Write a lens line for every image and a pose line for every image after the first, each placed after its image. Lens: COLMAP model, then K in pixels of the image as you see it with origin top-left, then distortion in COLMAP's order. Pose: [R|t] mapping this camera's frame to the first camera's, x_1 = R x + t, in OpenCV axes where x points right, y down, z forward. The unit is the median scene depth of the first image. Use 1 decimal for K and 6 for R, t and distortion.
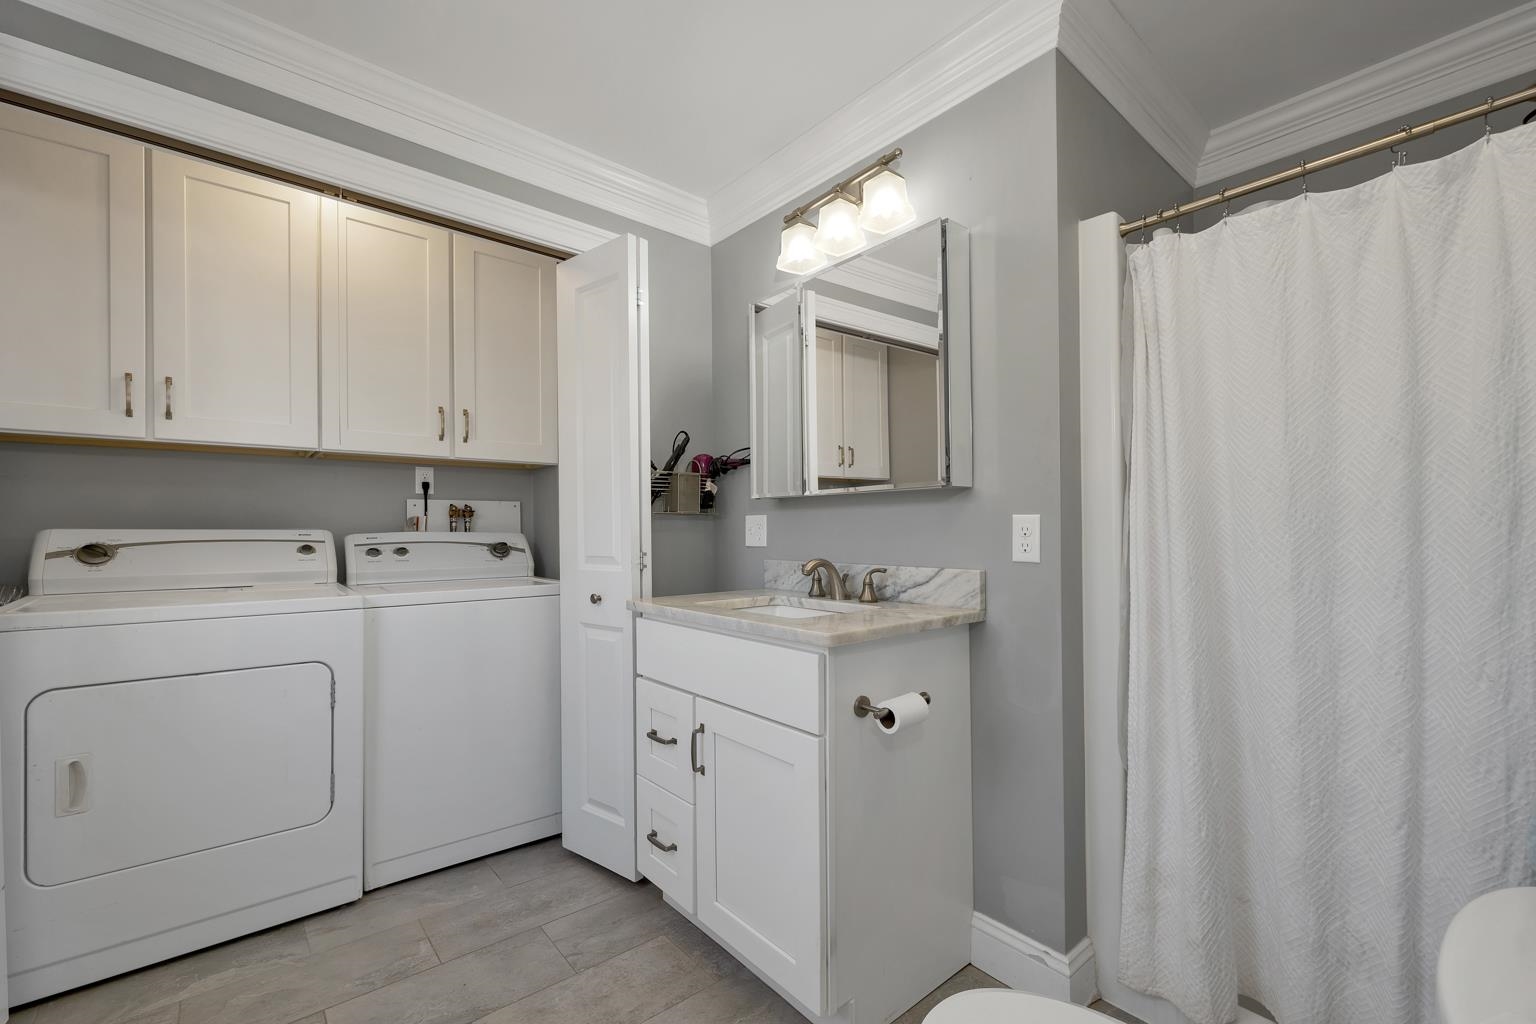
lens RADIAL K [[644.9, 0, 762.6], [0, 644.9, 521.1], [0, 0, 1]] dist [0.001602, 0.000037]
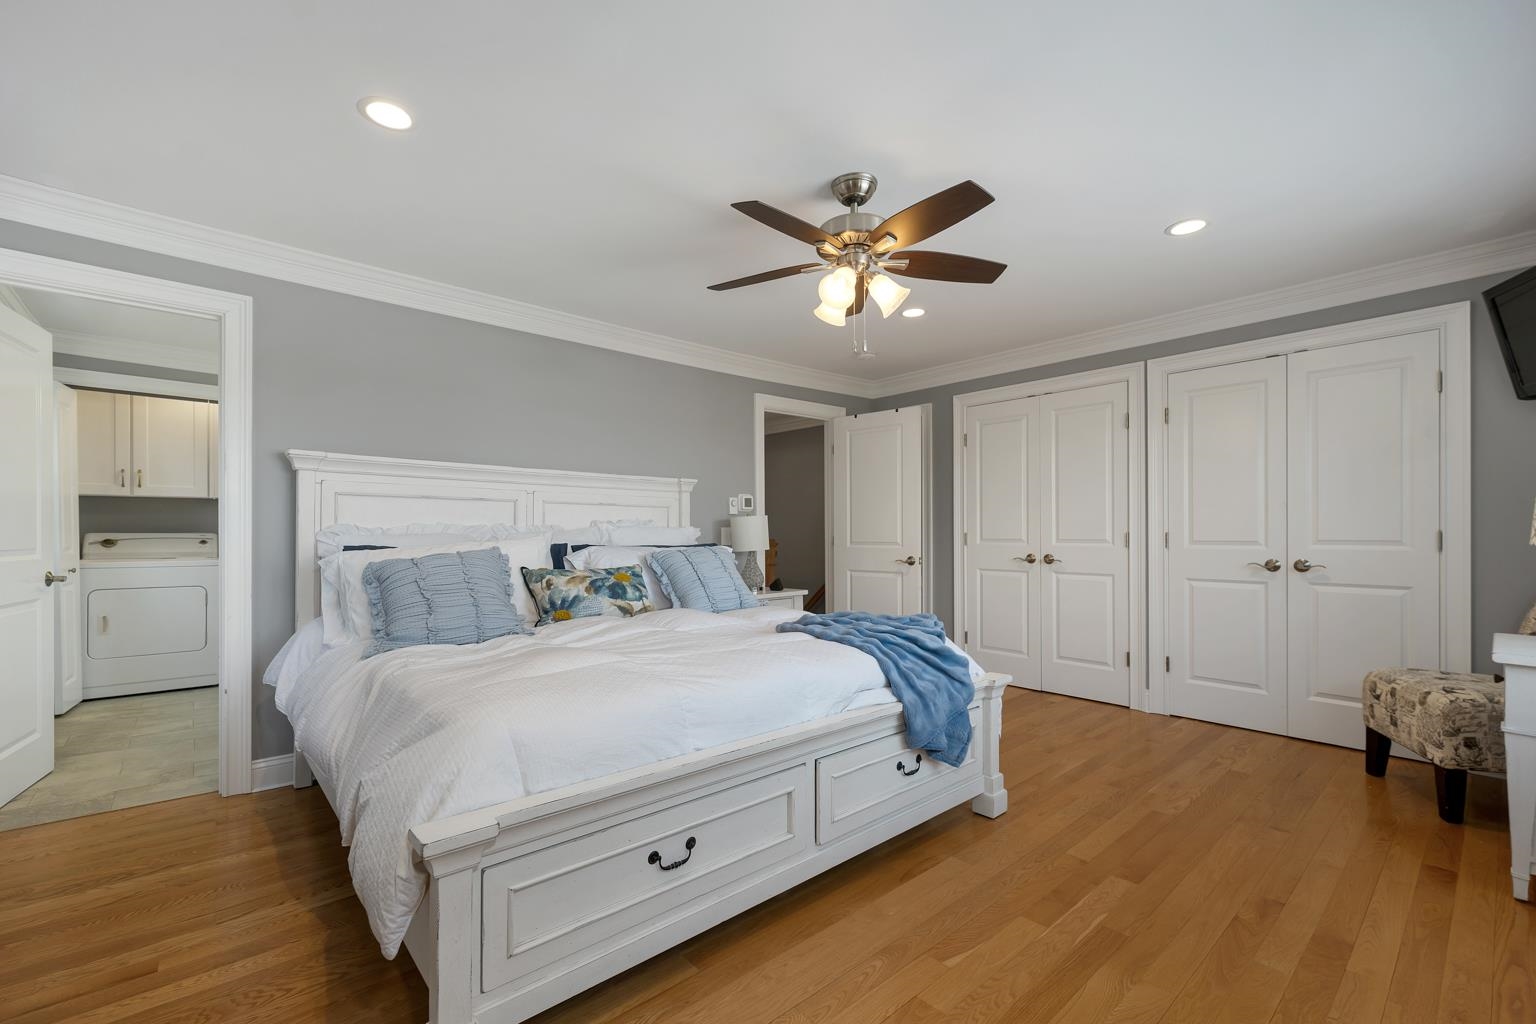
lens RADIAL K [[644.9, 0, 773.8], [0, 644.9, 527.3], [0, 0, 1]] dist [0.001602, 0.000037]
pose [[0.999494, 0.003750, 0.031597, 1.383904], [-0.003764, 0.999993, 0.000365, -0.018933], [-0.031596, -0.000484, 0.999501, -1.499160]]
